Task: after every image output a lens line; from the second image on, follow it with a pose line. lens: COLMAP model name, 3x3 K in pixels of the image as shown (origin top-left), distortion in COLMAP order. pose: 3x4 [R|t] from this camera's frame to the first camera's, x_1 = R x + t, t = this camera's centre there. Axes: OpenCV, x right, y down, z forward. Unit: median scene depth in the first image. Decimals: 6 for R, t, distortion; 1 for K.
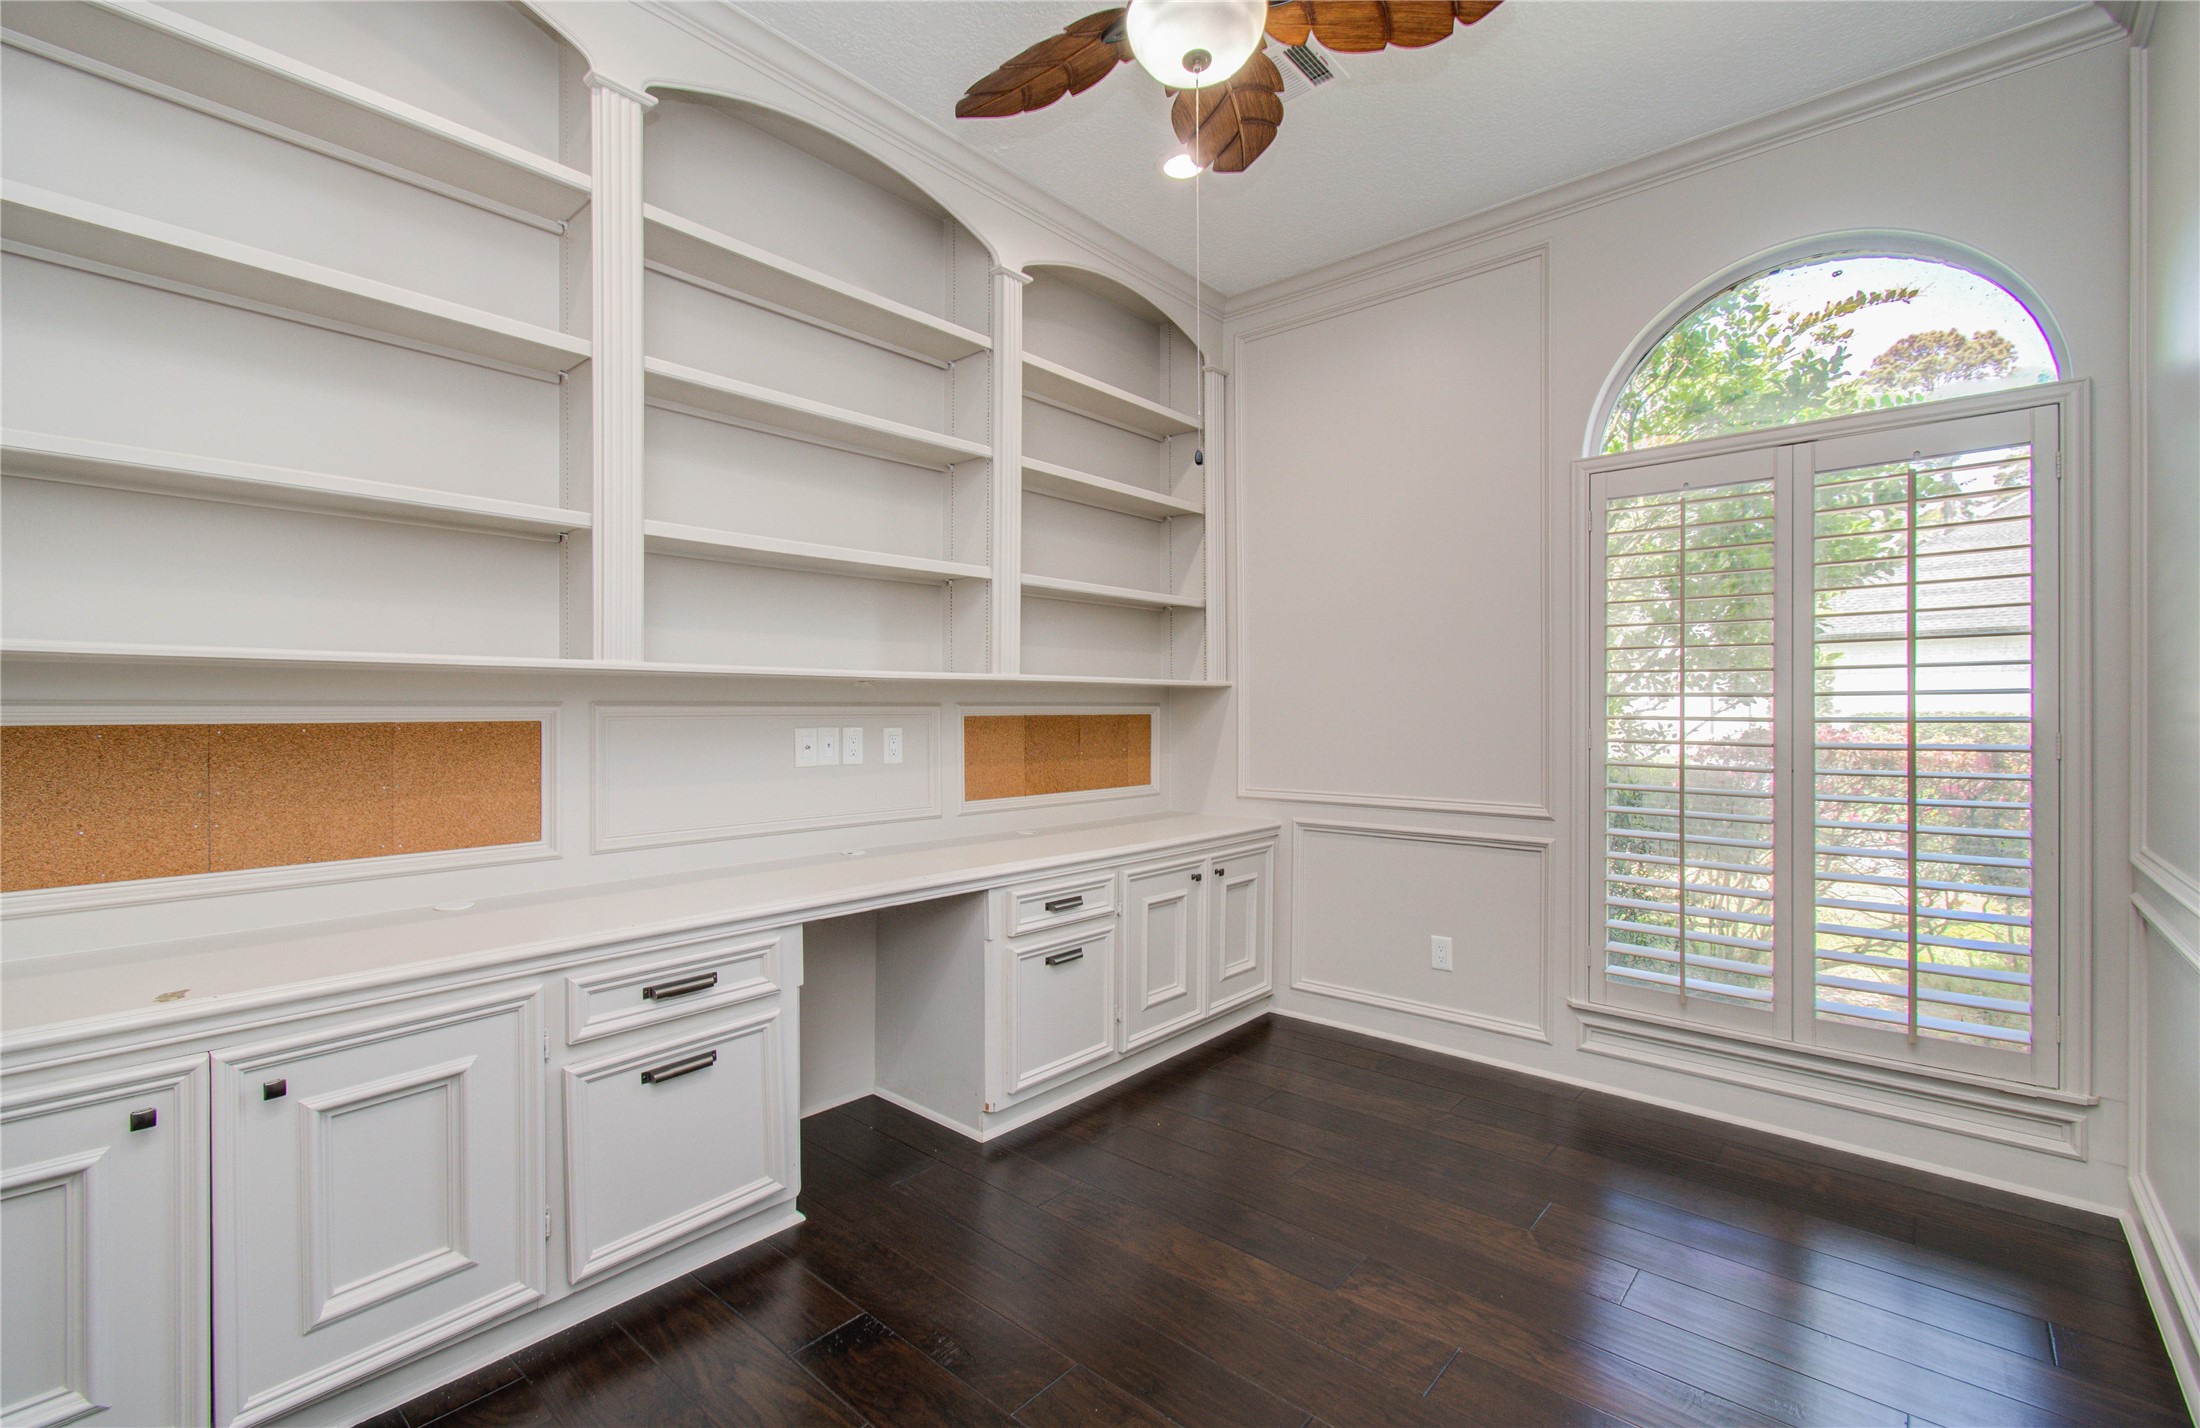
lens RADIAL K [[962.5, 0, 1100.0], [0, 962.5, 714.0], [0, 0, 1]] dist [-0.048180, 0.038069]
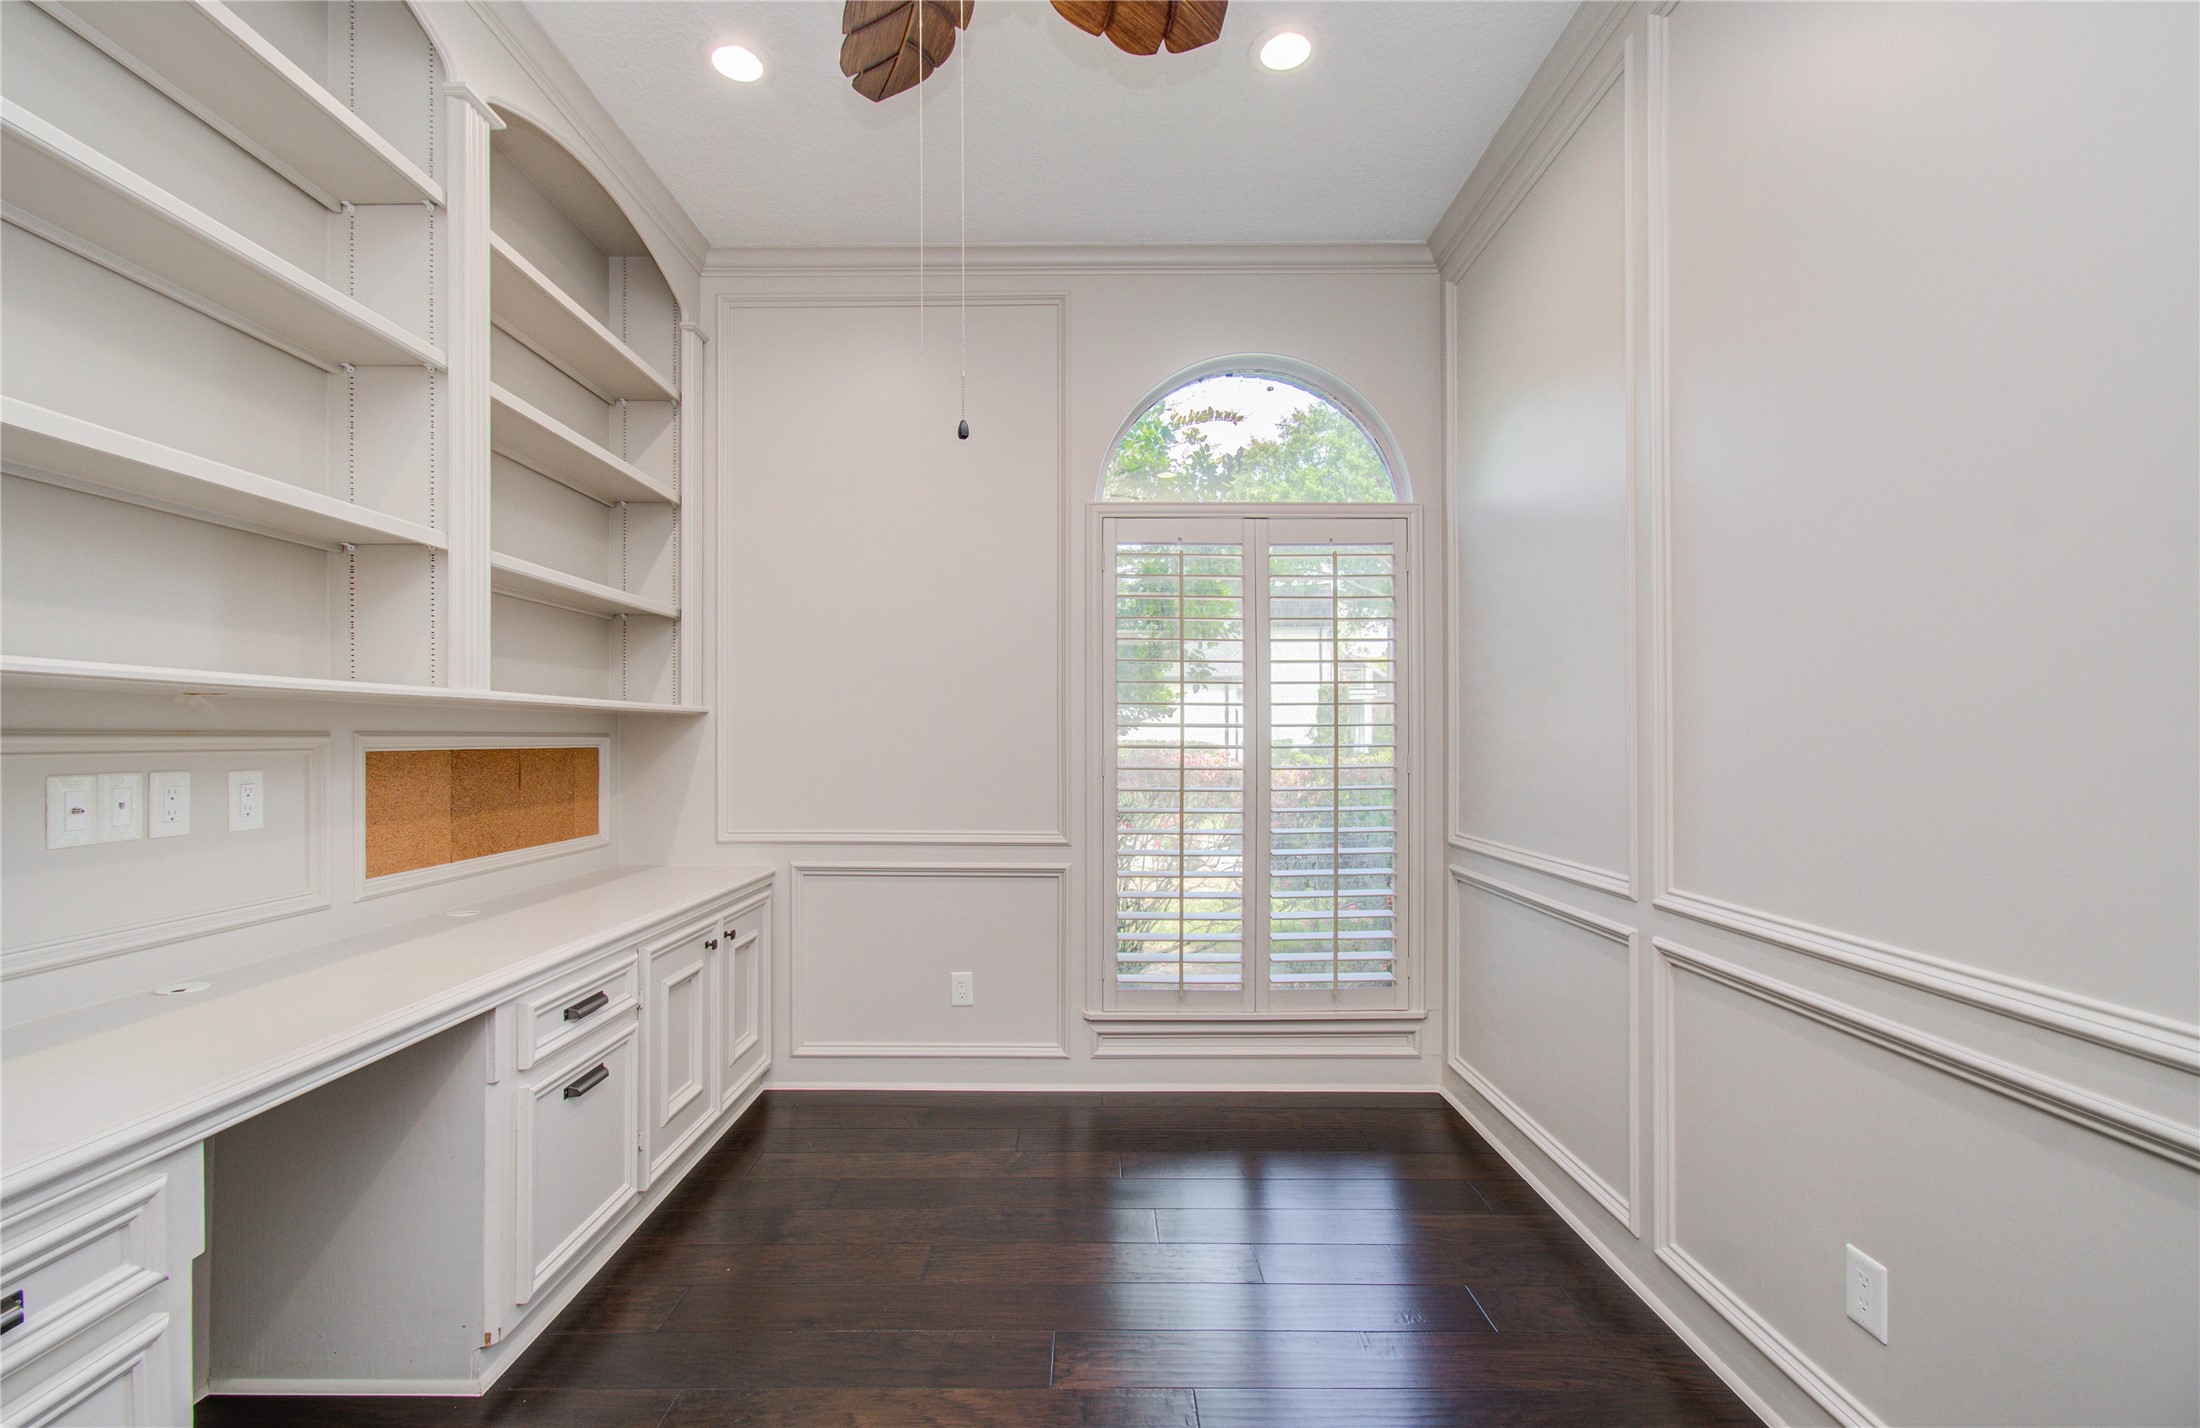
lens RADIAL K [[967.1, 0, 1092.8], [0, 967.1, 735.2], [0, 0, 1]] dist [-0.000081, 0.014463]
pose [[0.757243, 0.000714, 0.653133, -0.200606], [0.004982, 0.999964, -0.006869, -0.001618], [-0.653114, 0.008456, 0.757212, 0.169582]]
